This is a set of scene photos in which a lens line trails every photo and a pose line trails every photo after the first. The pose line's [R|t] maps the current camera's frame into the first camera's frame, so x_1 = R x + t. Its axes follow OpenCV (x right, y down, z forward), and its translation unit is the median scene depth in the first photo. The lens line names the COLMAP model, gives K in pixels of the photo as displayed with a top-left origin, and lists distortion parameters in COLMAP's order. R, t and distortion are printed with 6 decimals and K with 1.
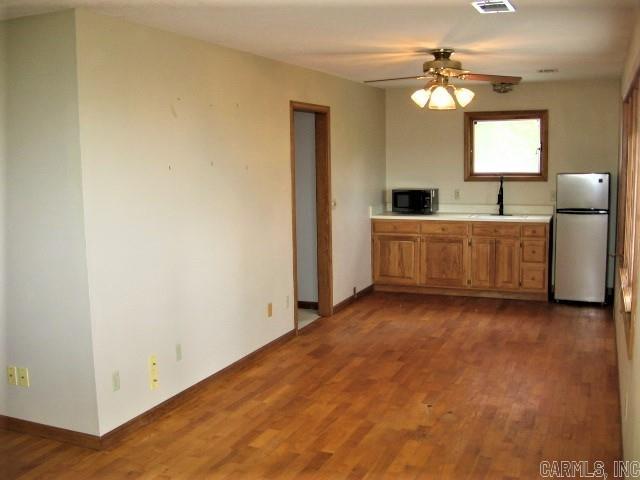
lens RADIAL K [[681.5, 0, 319.7], [0, 681.5, 240.2], [0, 0, 1]] dist [-0.098675, 0.000000]
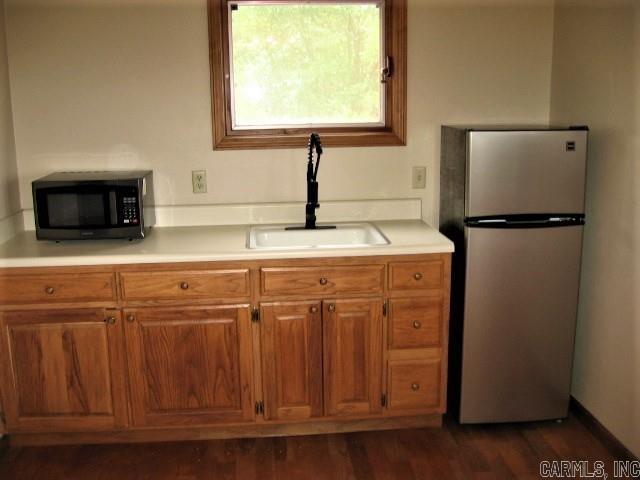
lens RADIAL K [[681.5, 0, 321.6], [0, 681.5, 237.5], [0, 0, 1]] dist [-0.098675, 0.000000]
pose [[0.879943, -0.095842, 0.465312, 0.077359], [0.056922, 0.993653, 0.097021, -0.073964], [-0.471657, -0.058886, 0.879814, 0.635772]]
